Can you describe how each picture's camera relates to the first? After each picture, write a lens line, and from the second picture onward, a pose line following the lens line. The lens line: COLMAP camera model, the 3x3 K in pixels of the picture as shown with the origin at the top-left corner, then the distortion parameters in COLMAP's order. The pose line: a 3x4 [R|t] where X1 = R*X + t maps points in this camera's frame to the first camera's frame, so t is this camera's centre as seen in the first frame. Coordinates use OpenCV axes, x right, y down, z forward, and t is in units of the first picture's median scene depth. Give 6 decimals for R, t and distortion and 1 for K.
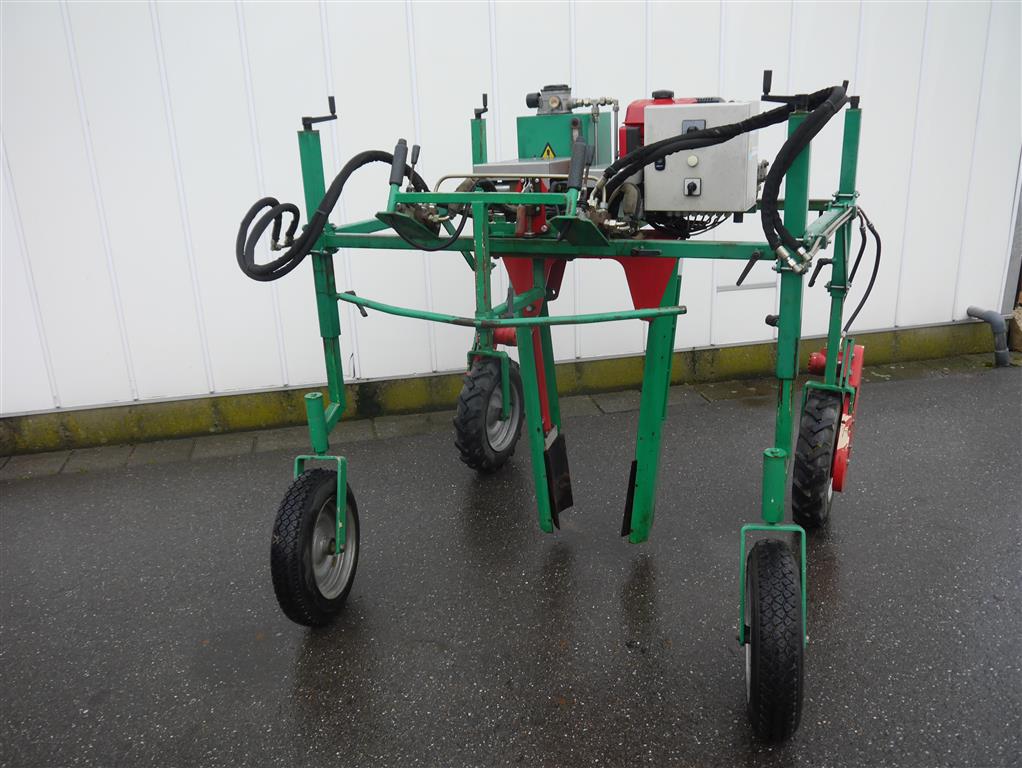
lens RADIAL K [[840.9, 0, 509.2], [0, 840.9, 381.2], [0, 0, 1]] dist [-0.064458, 0.052878]
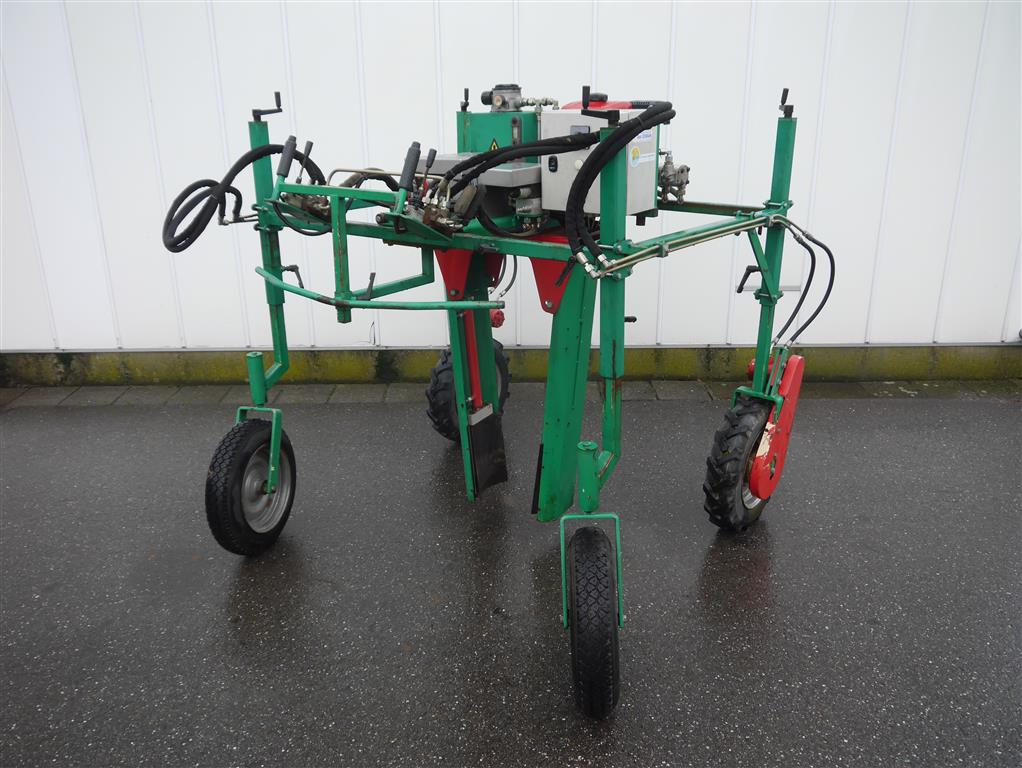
lens RADIAL K [[844.3, 0, 511.0], [0, 844.3, 384.0], [0, 0, 1]] dist [-0.071555, 0.080196]
pose [[0.978255, 0.097265, -0.183186, 0.290469], [-0.091761, 0.995044, 0.038304, -0.017423], [0.186004, -0.020661, 0.982332, -0.050737]]
